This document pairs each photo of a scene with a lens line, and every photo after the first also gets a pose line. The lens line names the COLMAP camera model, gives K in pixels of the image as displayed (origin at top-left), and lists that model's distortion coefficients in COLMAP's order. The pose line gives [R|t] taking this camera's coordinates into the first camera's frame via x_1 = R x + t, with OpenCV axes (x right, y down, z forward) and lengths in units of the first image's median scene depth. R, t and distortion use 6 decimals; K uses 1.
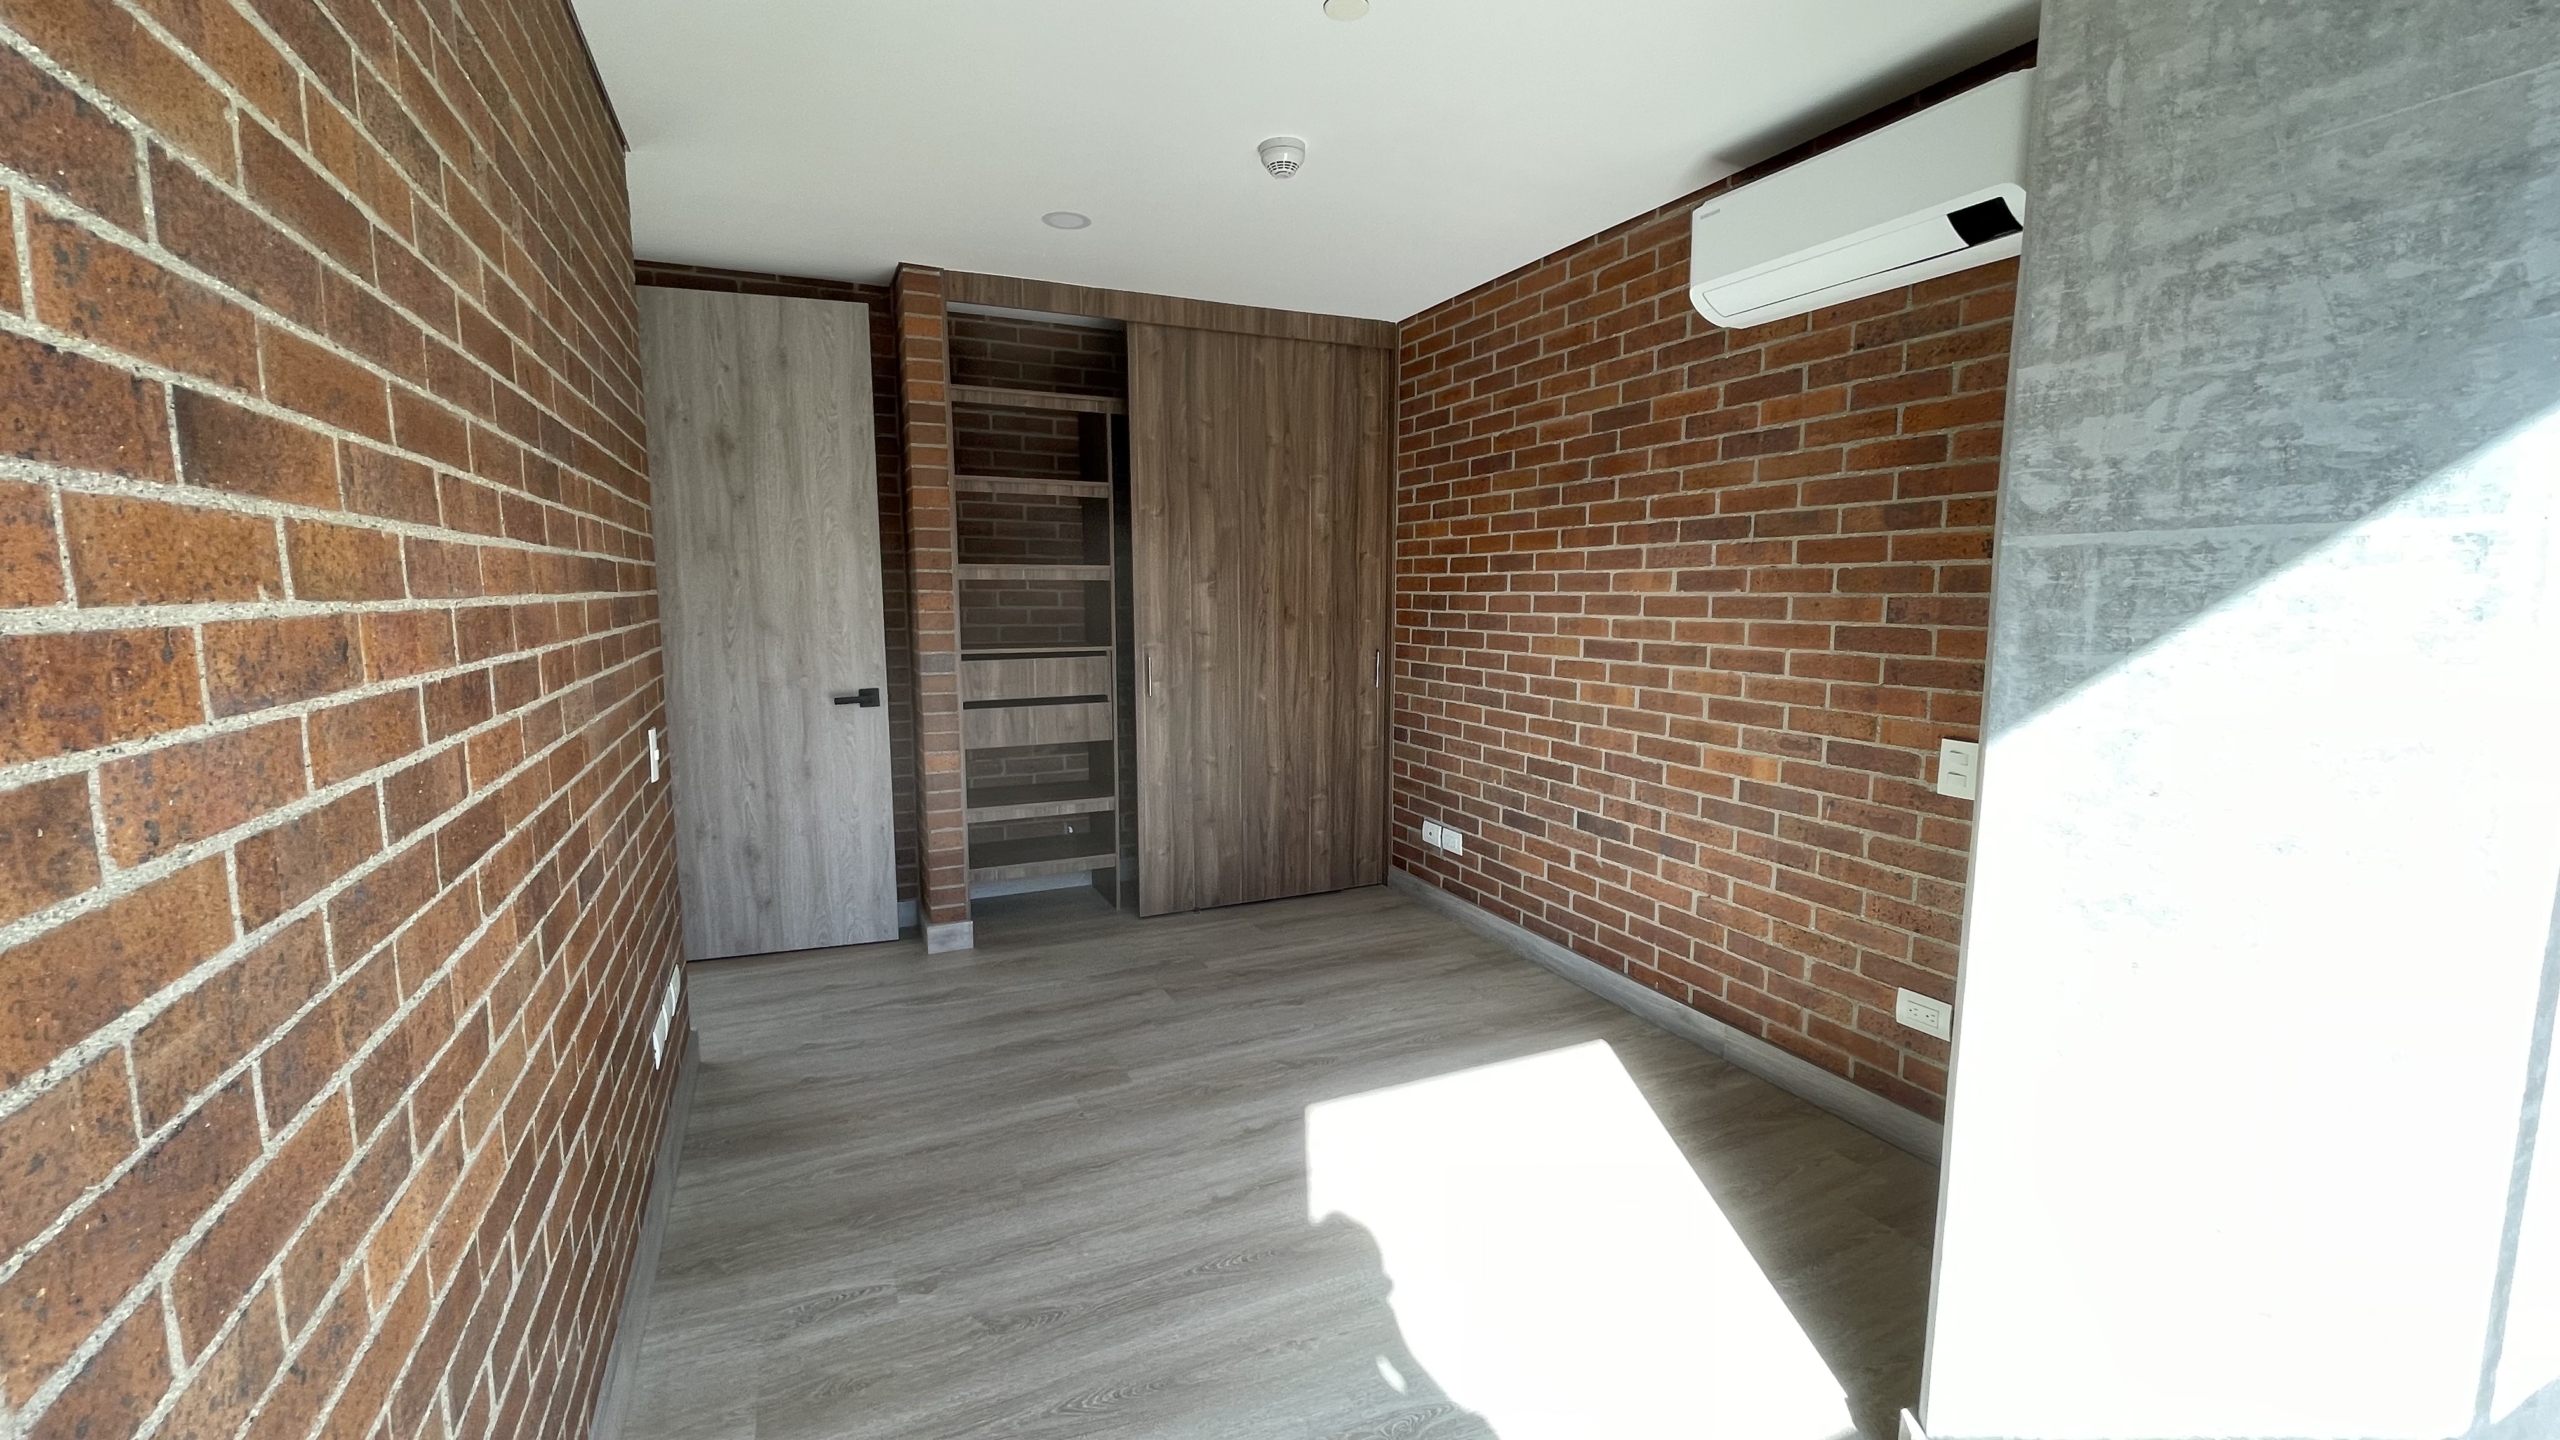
lens RADIAL K [[1020.0, 0, 1266.1], [0, 1020.0, 716.8], [0, 0, 1]] dist [-0.001526, -0.000494]
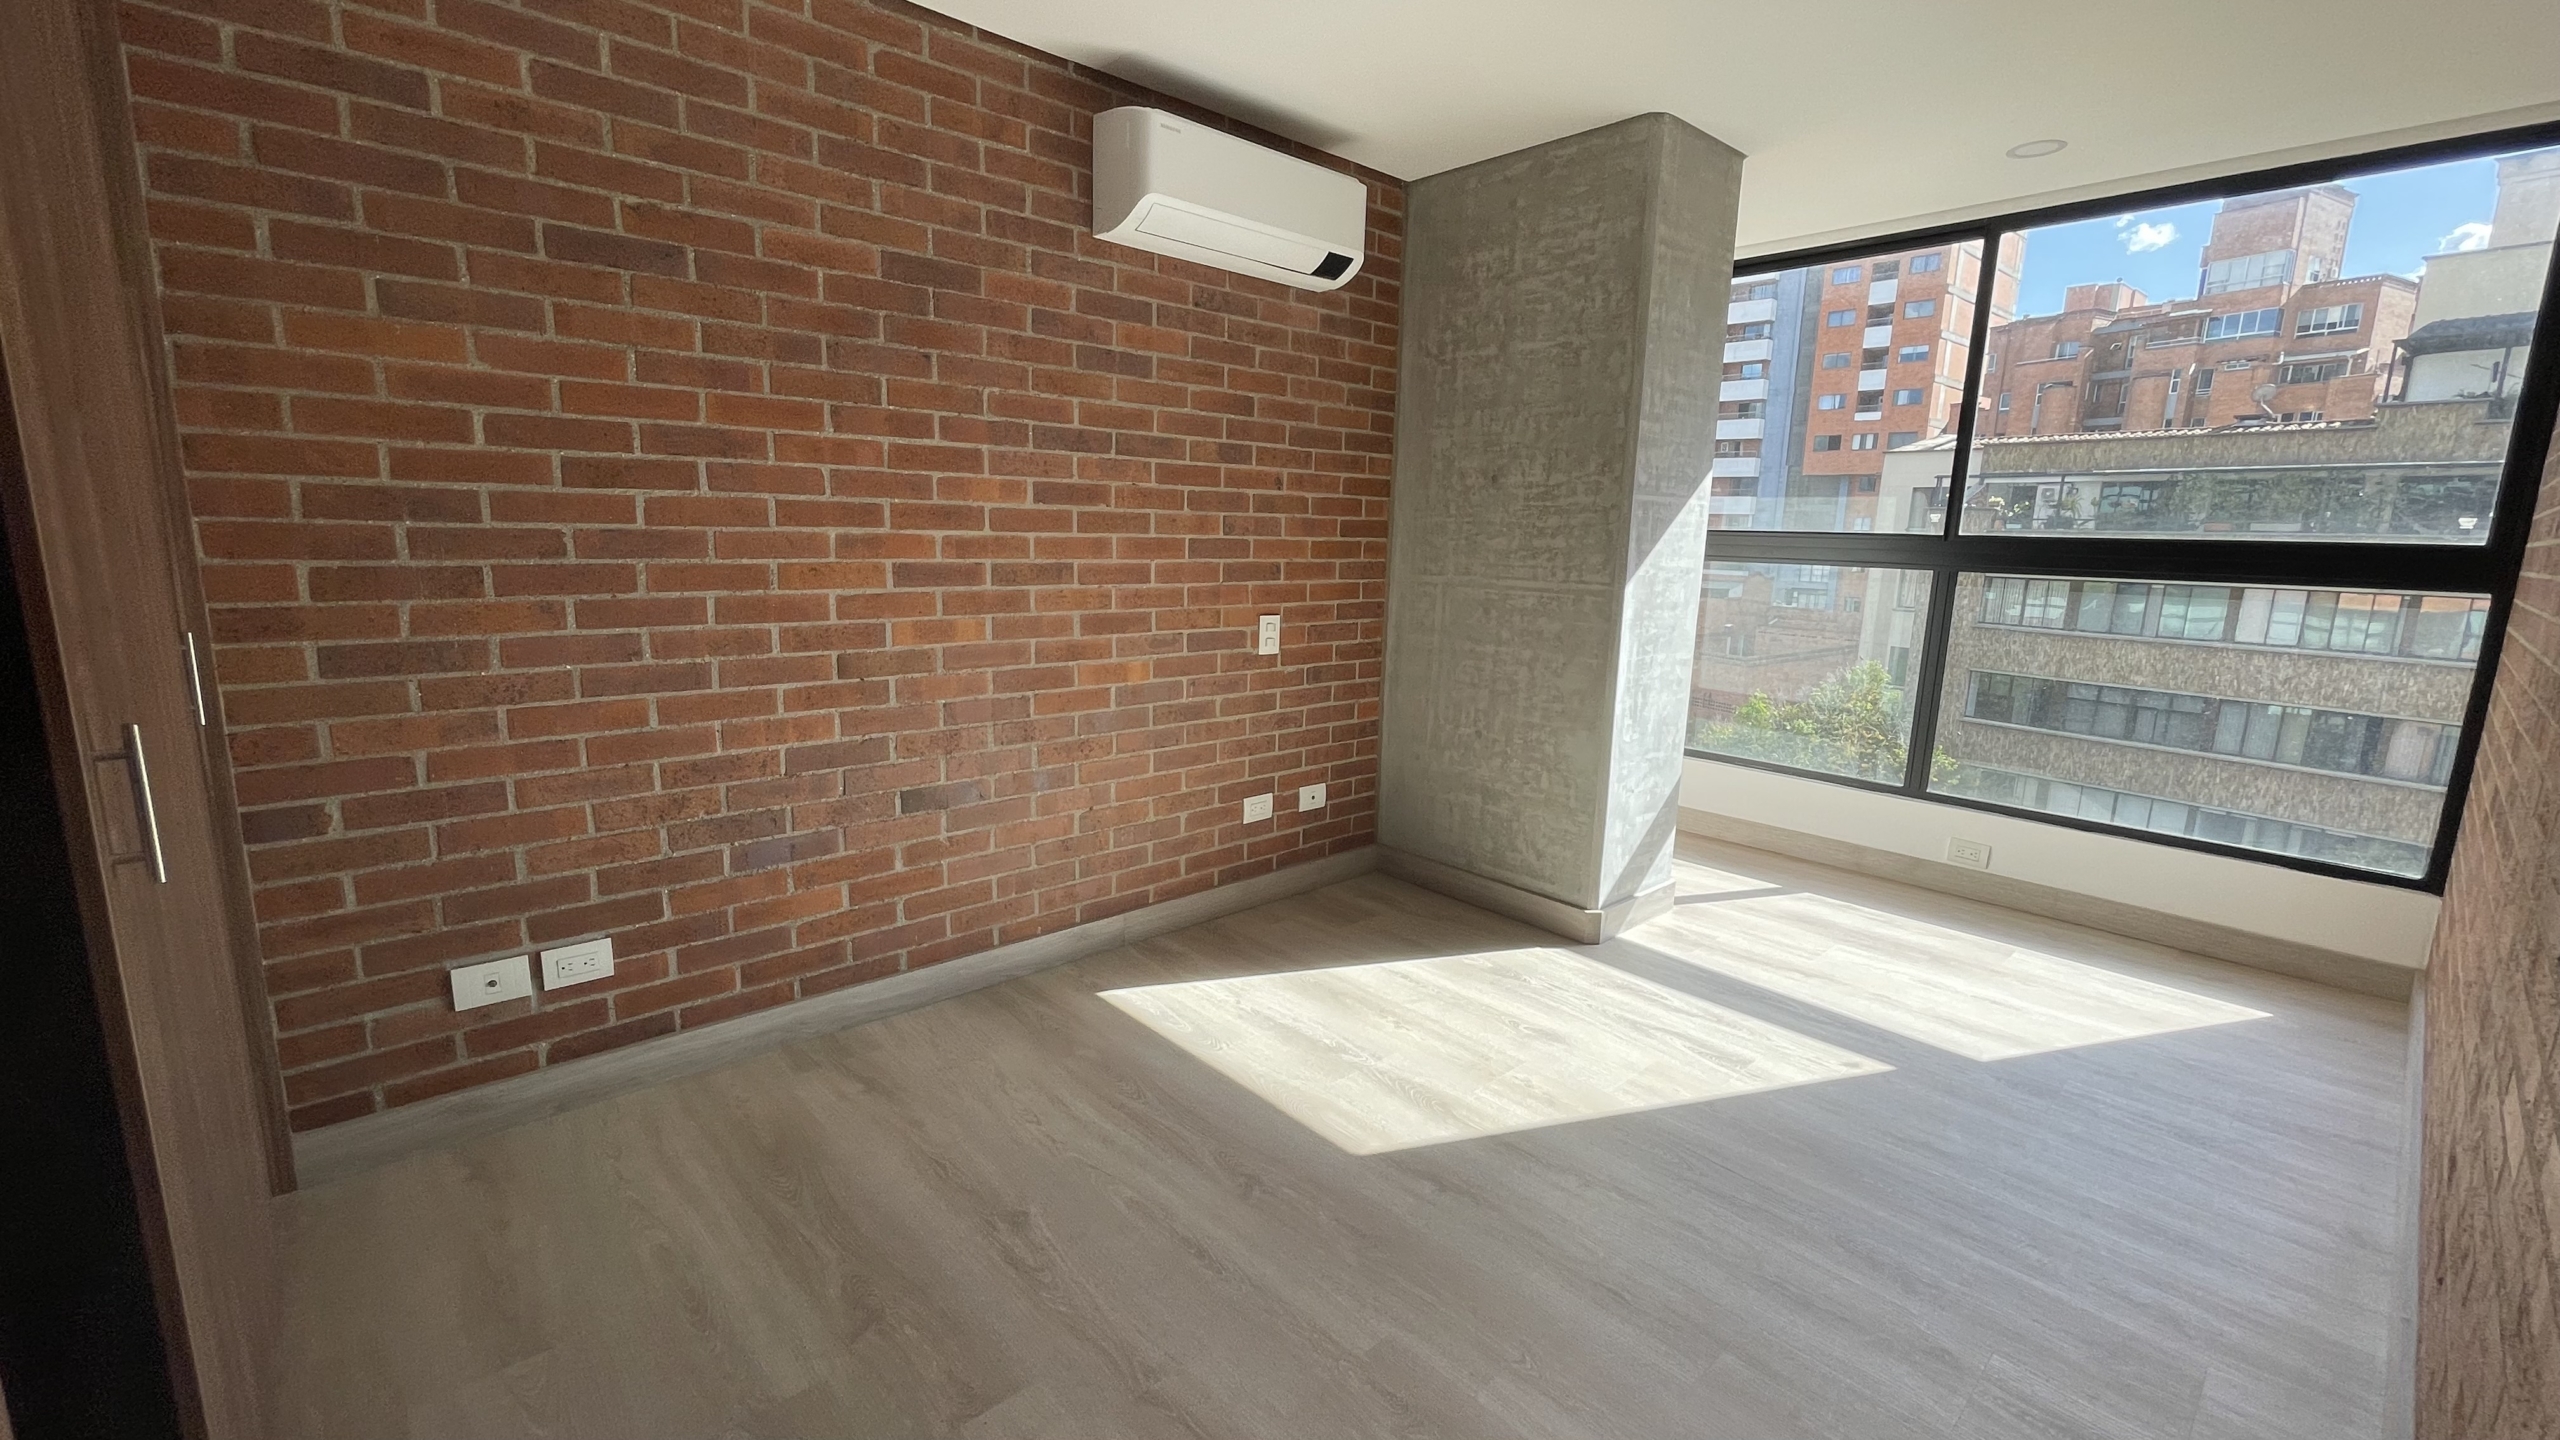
lens RADIAL K [[1020.0, 0, 1266.1], [0, 1020.0, 716.8], [0, 0, 1]] dist [-0.001526, -0.000494]
pose [[-0.294159, -0.178622, 0.938917, -0.541200], [0.094058, 0.972202, 0.214422, -0.112335], [-0.951117, 0.151386, -0.269181, 1.064360]]
